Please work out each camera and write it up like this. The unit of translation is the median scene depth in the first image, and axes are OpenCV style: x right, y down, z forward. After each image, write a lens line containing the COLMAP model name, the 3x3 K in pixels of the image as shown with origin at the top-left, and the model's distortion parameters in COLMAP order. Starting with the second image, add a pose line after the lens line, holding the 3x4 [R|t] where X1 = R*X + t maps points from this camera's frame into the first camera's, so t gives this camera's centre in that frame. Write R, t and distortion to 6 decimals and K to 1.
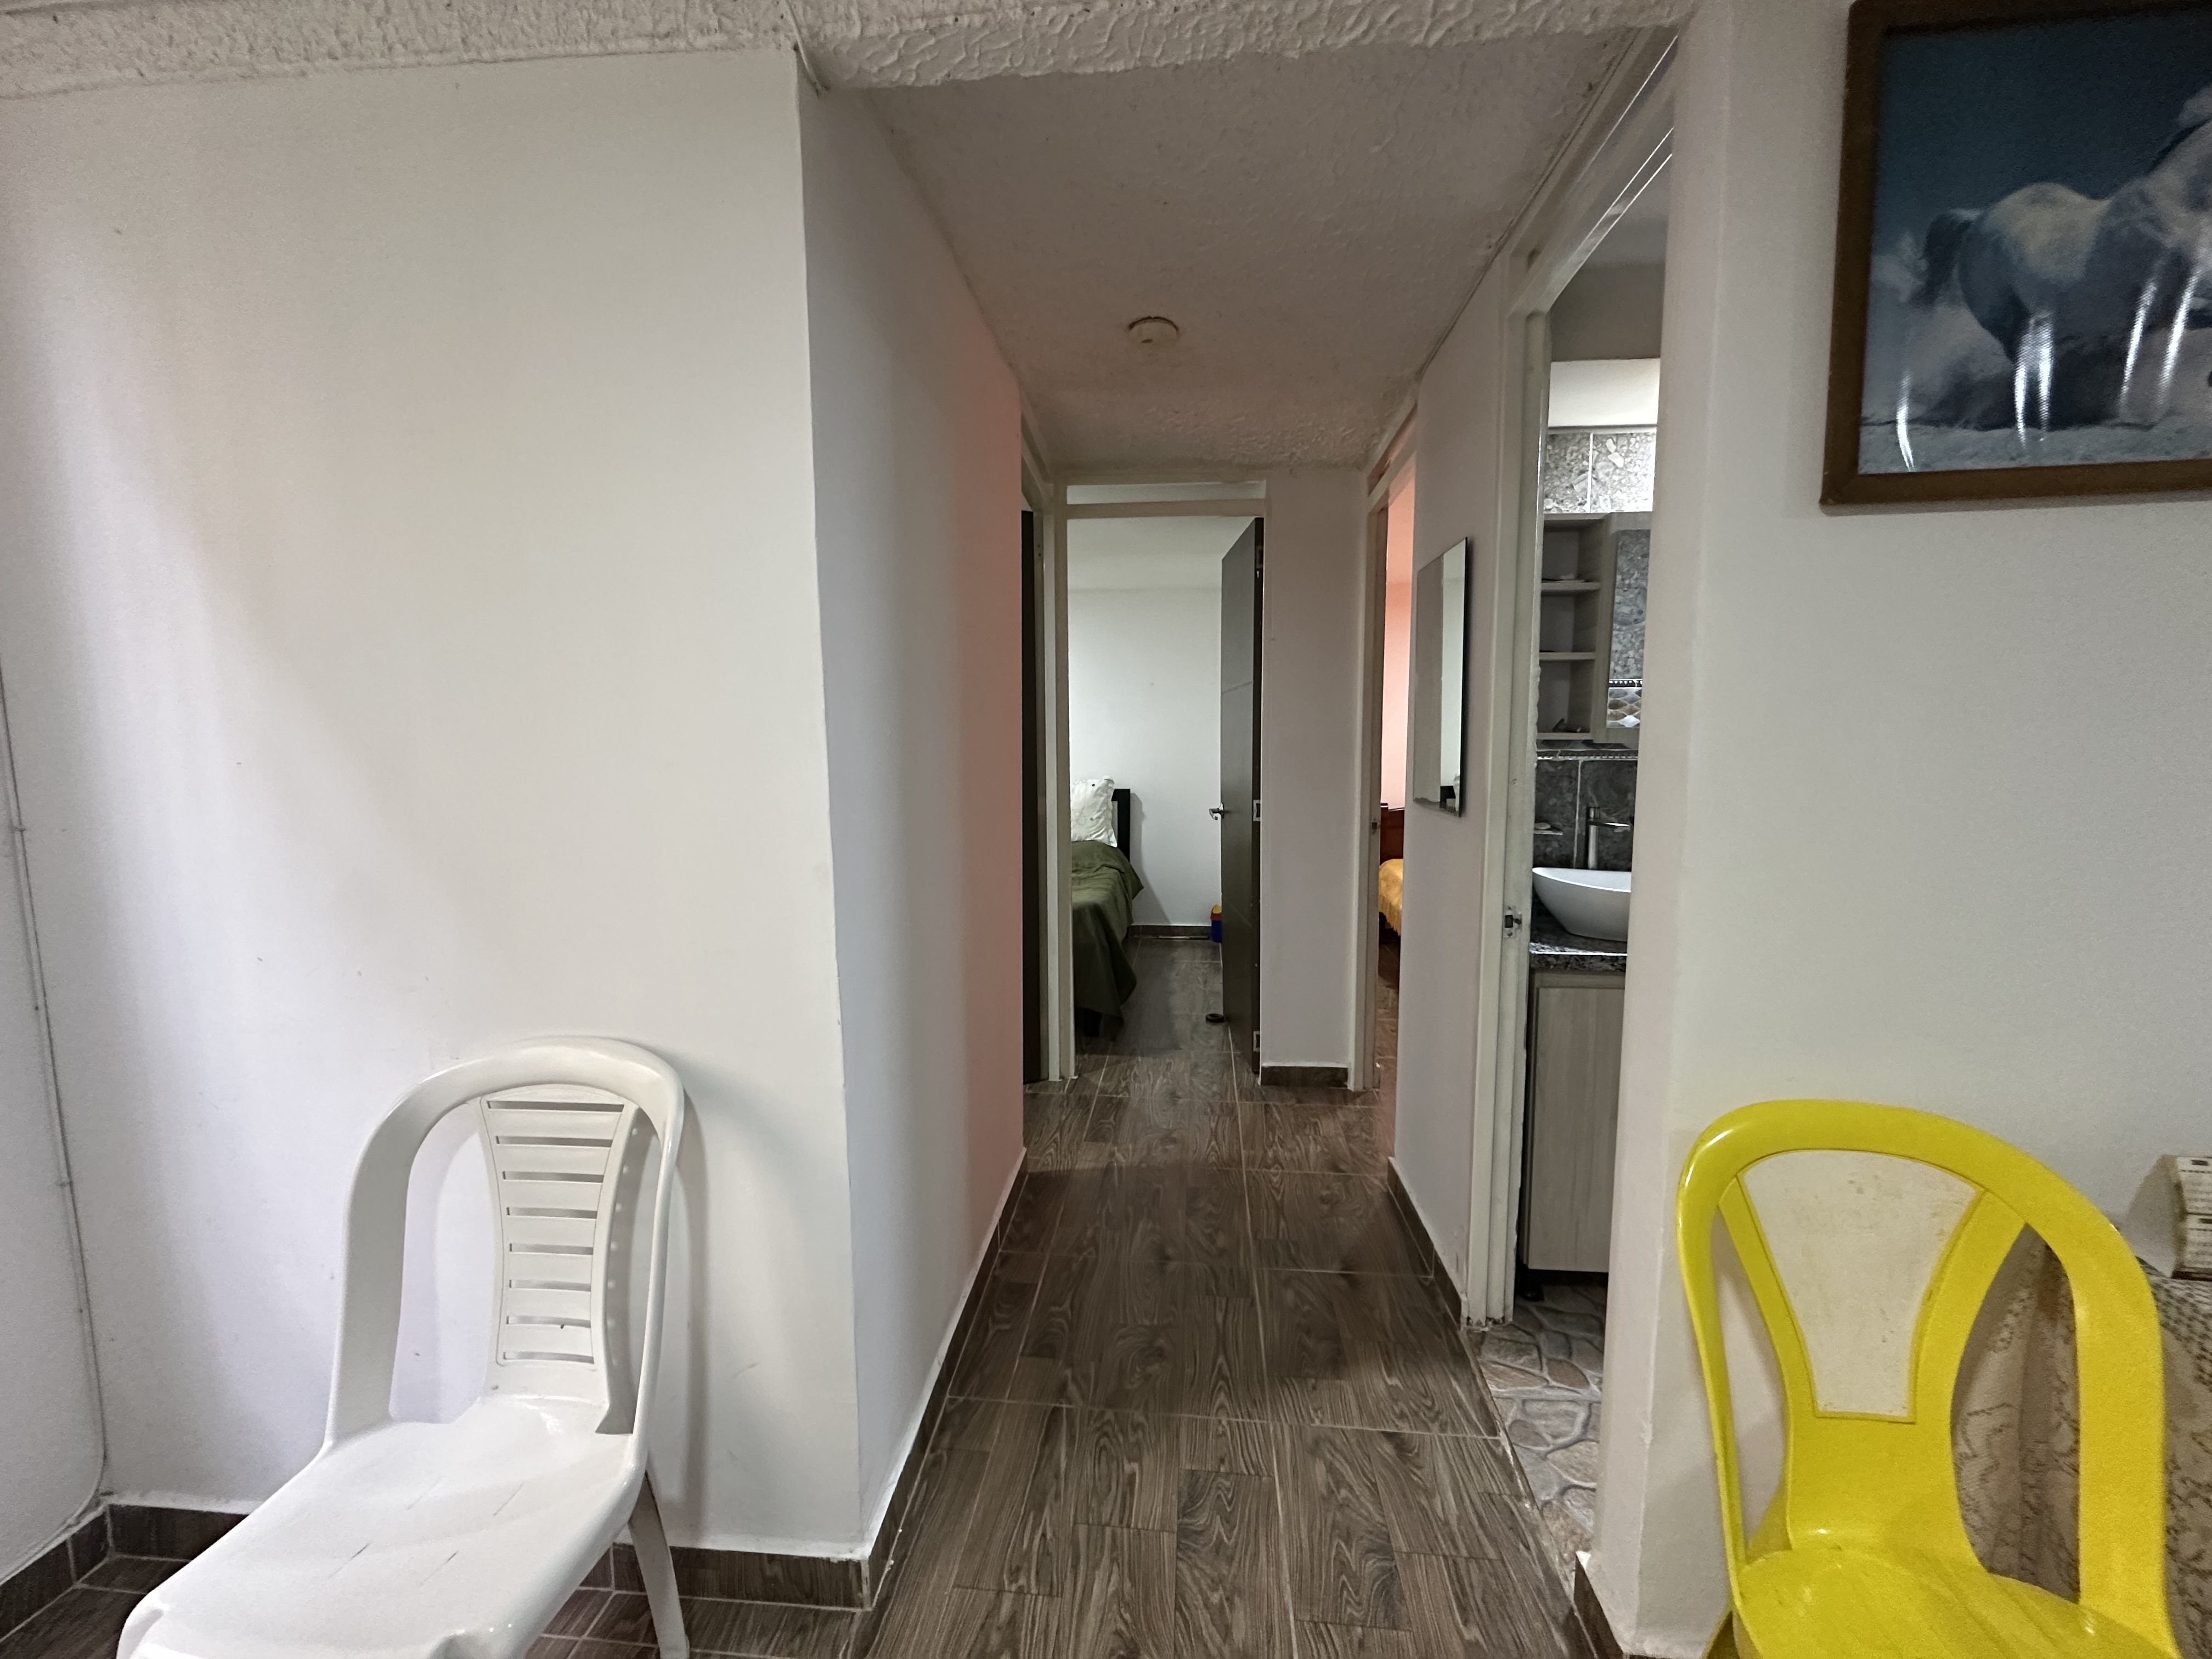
lens RADIAL K [[880.9, 0, 1101.4], [0, 880.9, 833.9], [0, 0, 1]] dist [-0.002221, 0.000830]
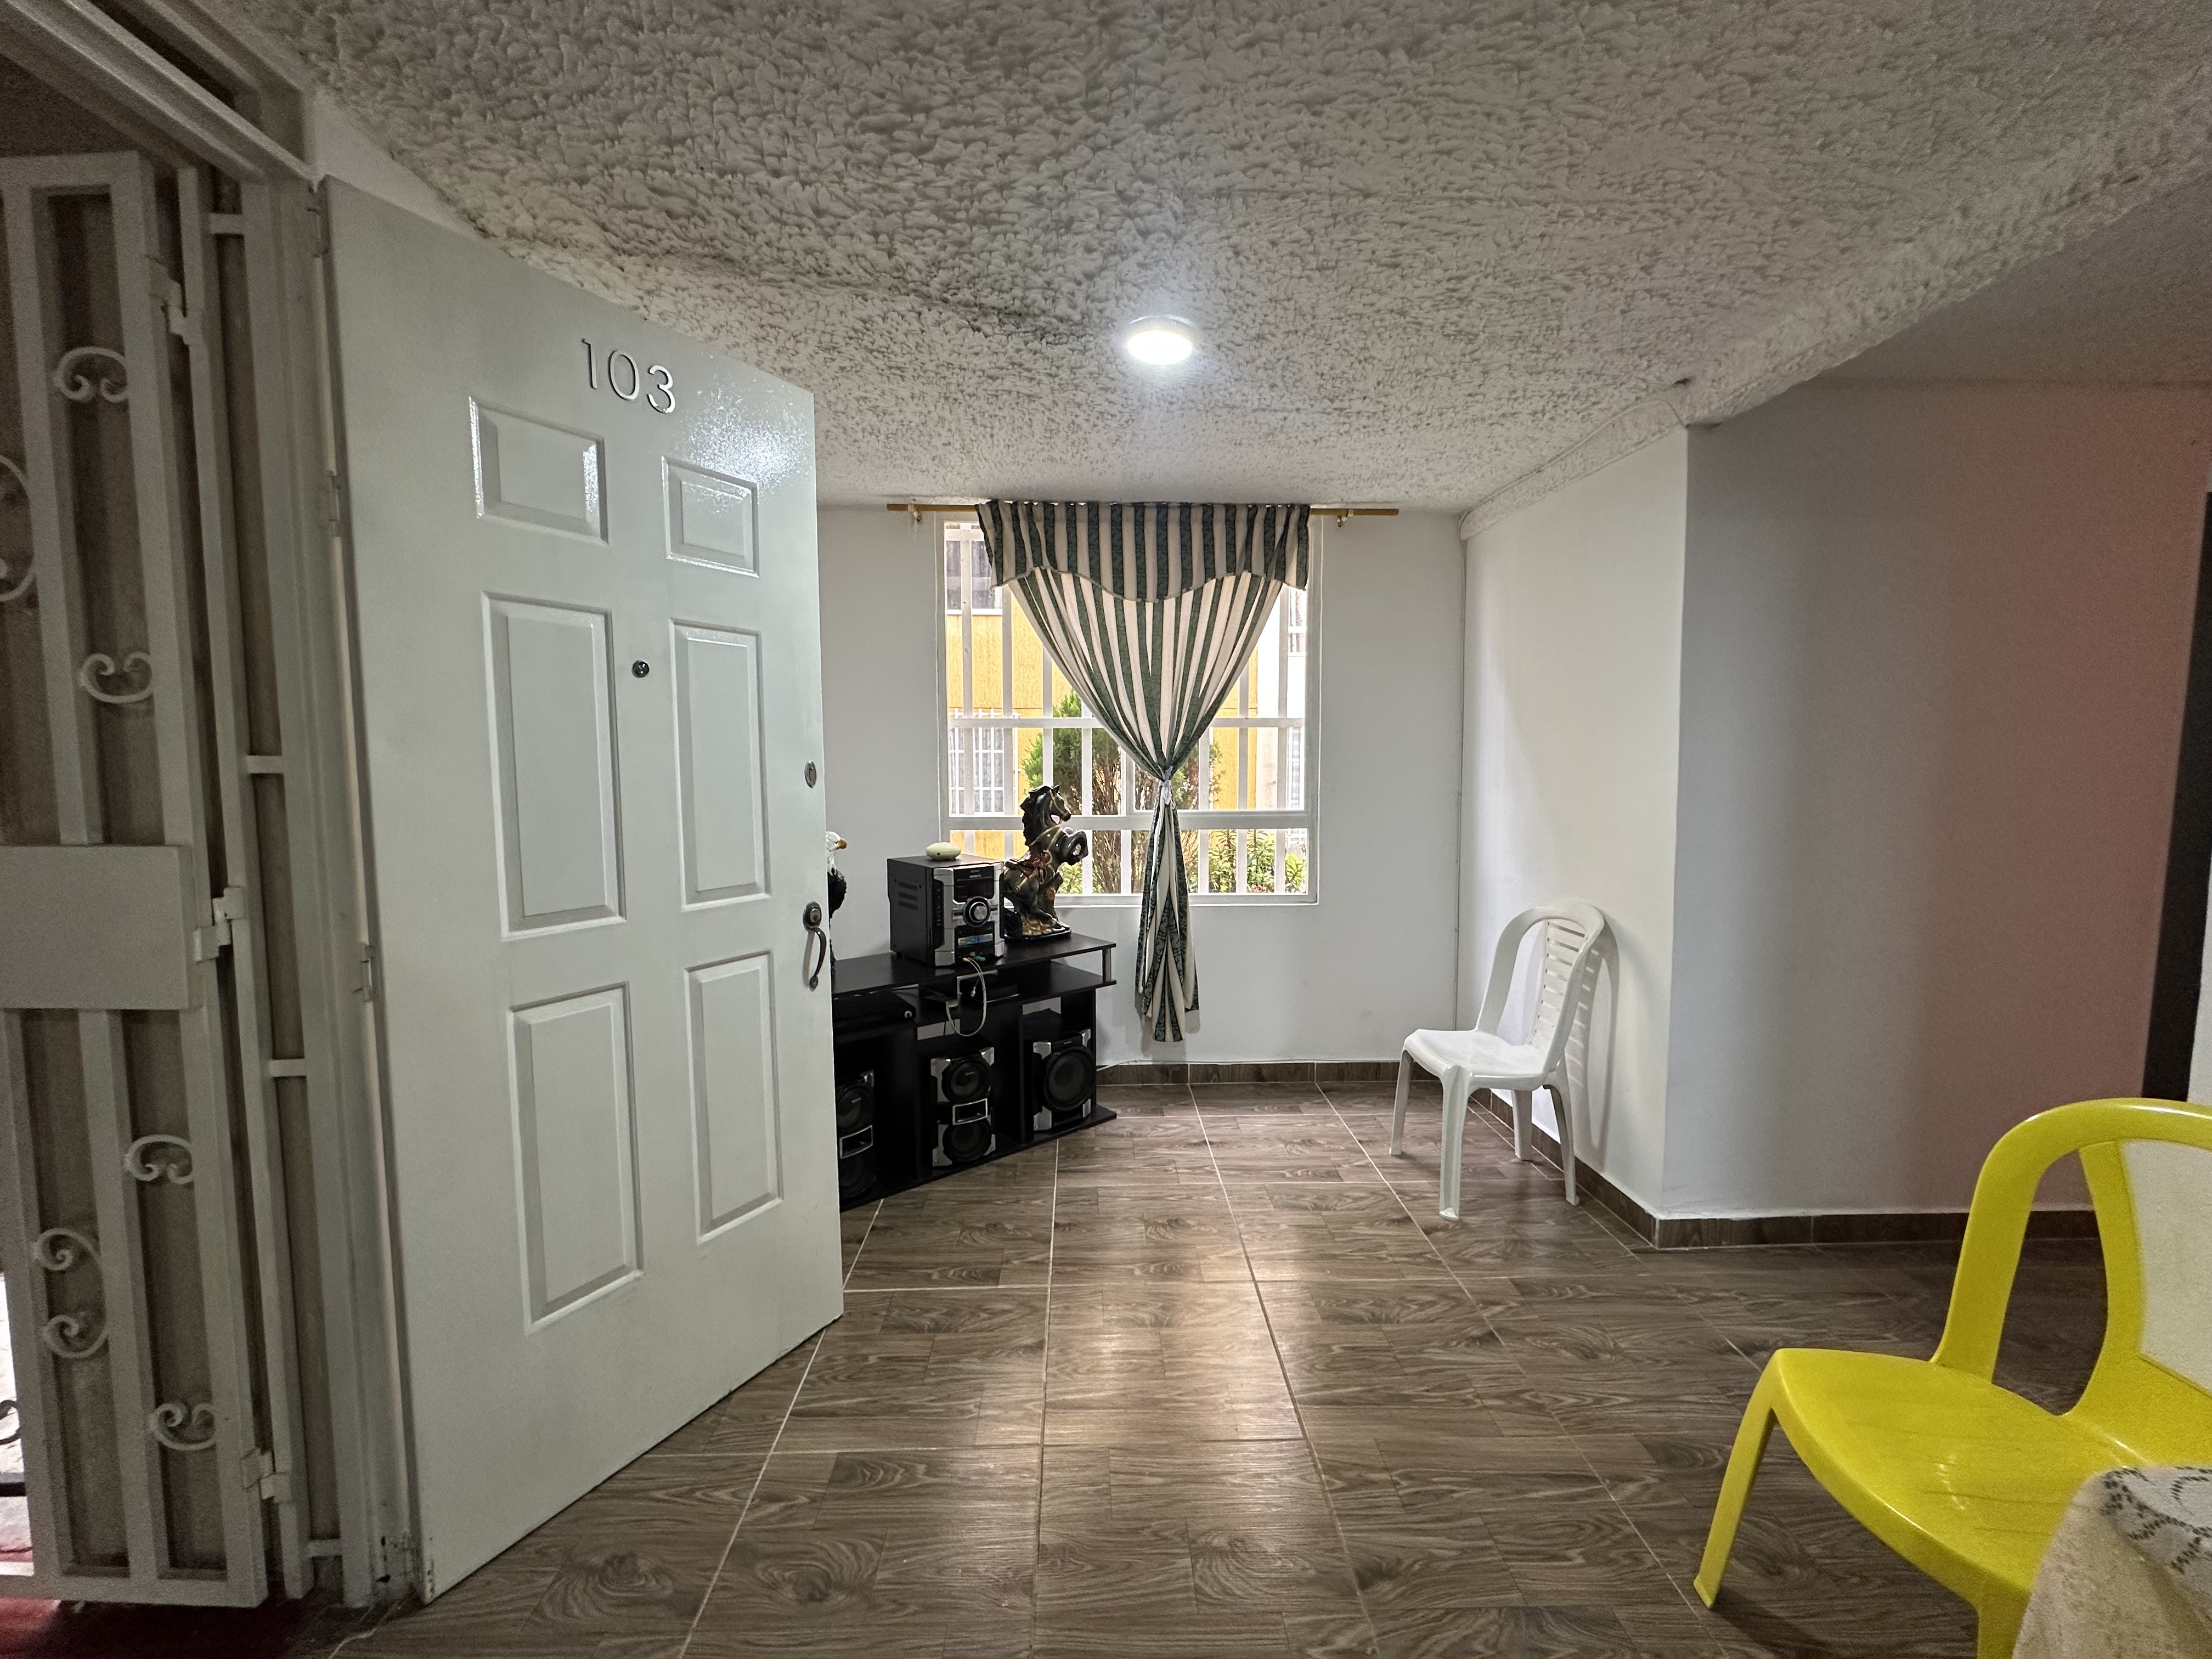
lens RADIAL K [[880.9, 0, 1104.3], [0, 880.9, 822.8], [0, 0, 1]] dist [-0.002221, 0.000830]
pose [[0.130148, 0.075924, -0.988583, 1.303896], [-0.100218, 0.992965, 0.063067, 0.019279], [0.986417, 0.090866, 0.136841, -0.438158]]
